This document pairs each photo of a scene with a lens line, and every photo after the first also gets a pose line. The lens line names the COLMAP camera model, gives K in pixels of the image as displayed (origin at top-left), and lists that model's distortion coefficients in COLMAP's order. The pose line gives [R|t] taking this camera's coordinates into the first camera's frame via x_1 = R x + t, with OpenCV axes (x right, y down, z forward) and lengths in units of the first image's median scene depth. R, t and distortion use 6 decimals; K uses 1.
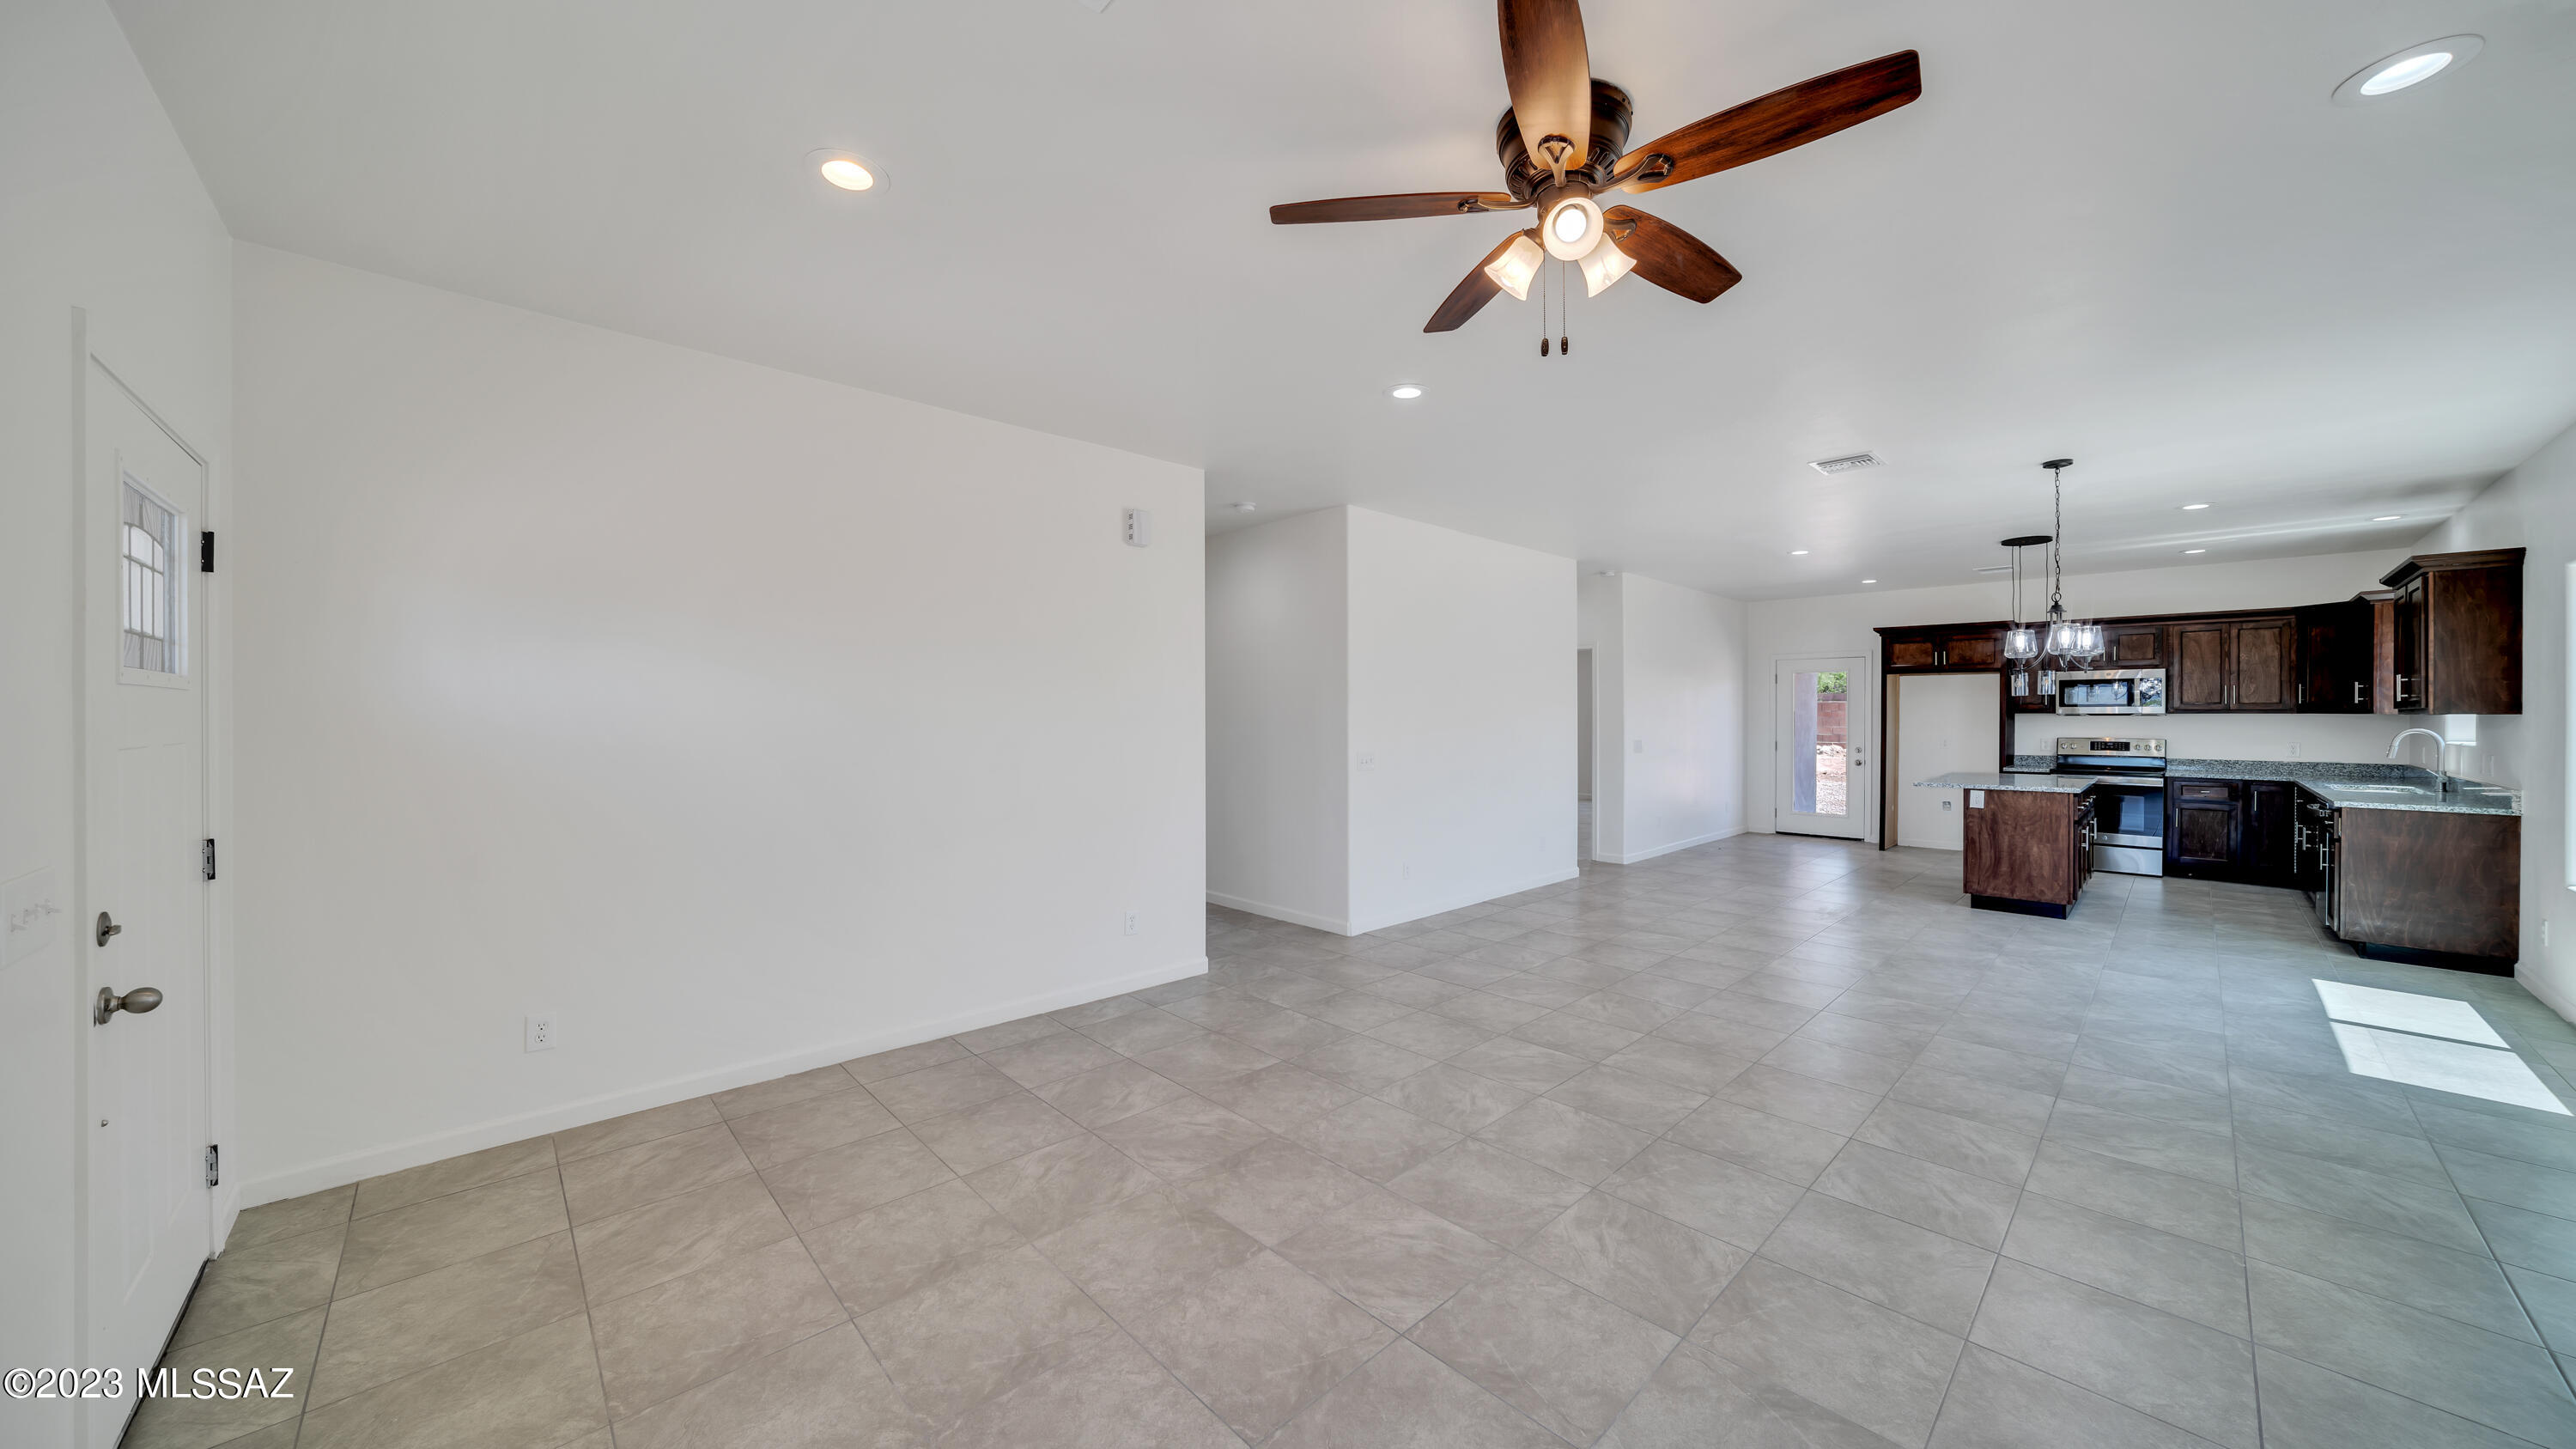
lens RADIAL K [[886.9, 0, 1295.6], [0, 886.9, 728.5], [0, 0, 1]] dist [-0.001234, 0.001174]
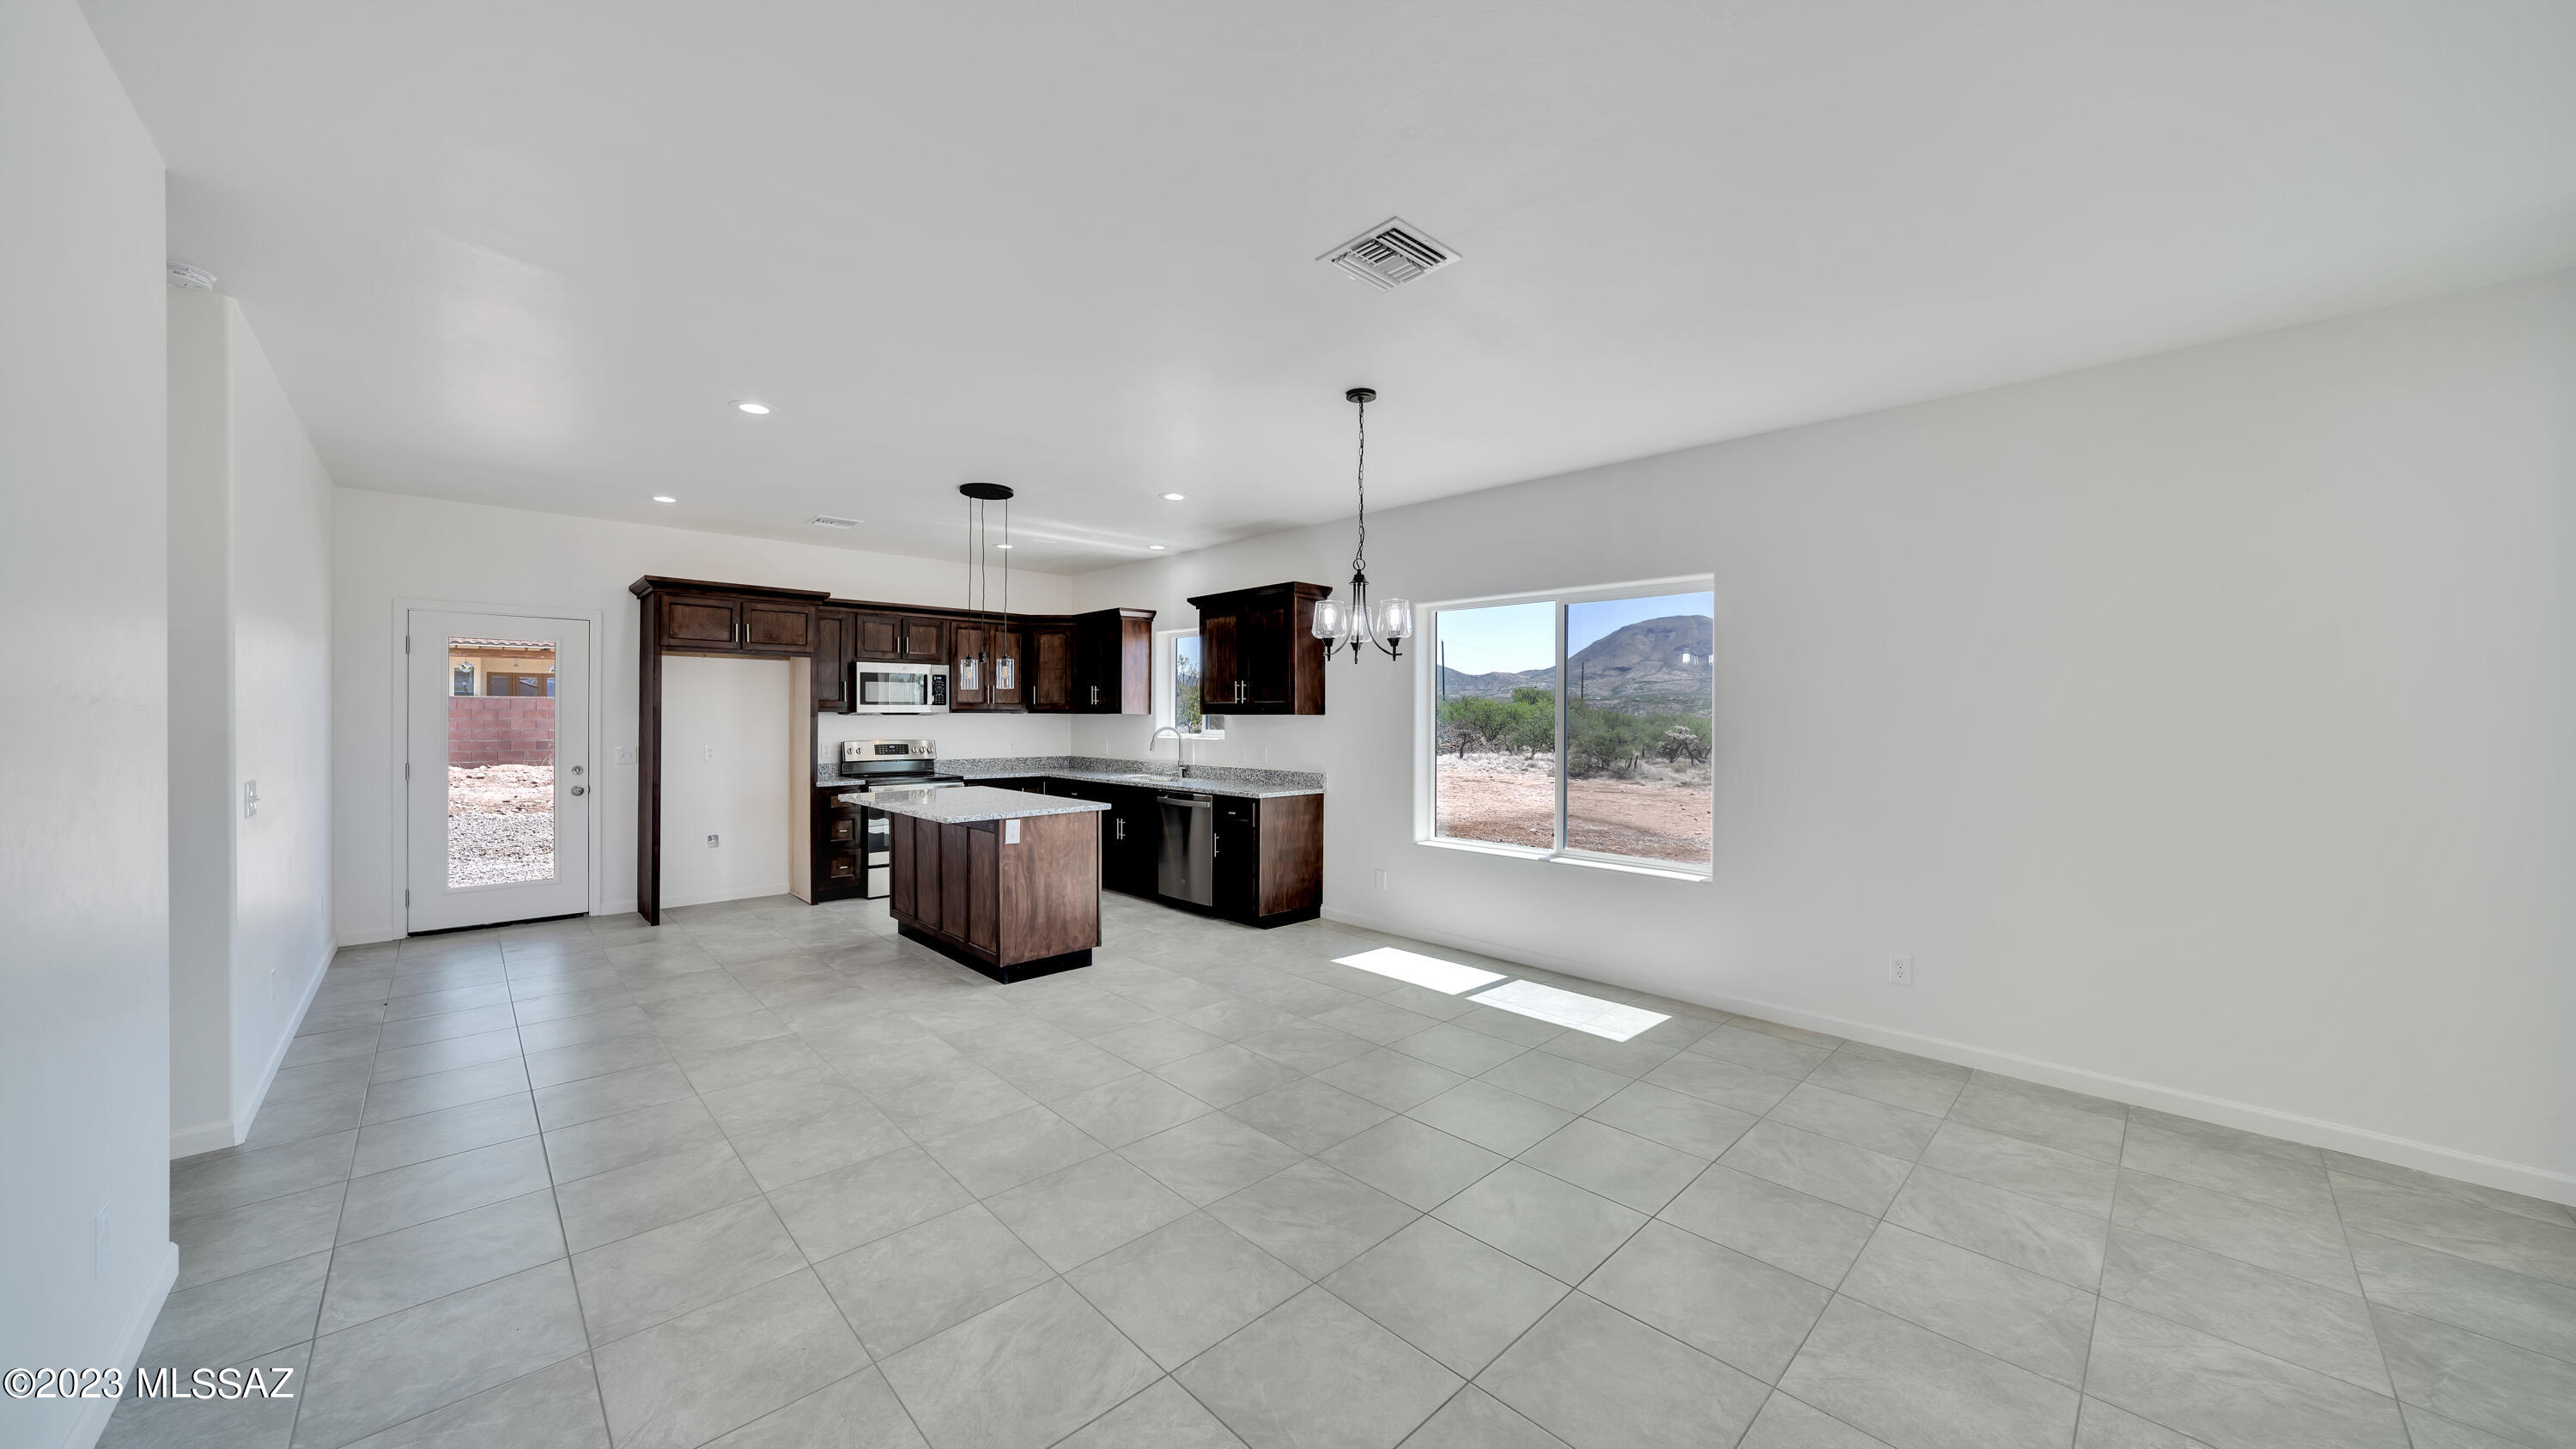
lens RADIAL K [[886.9, 0, 1279.3], [0, 886.9, 710.1], [0, 0, 1]] dist [-0.001234, 0.001174]
pose [[0.002825, 0.006992, 0.999972, 0.047677], [0.013121, 0.999889, -0.007029, -0.010300], [-0.999910, 0.013141, 0.002733, 0.746214]]
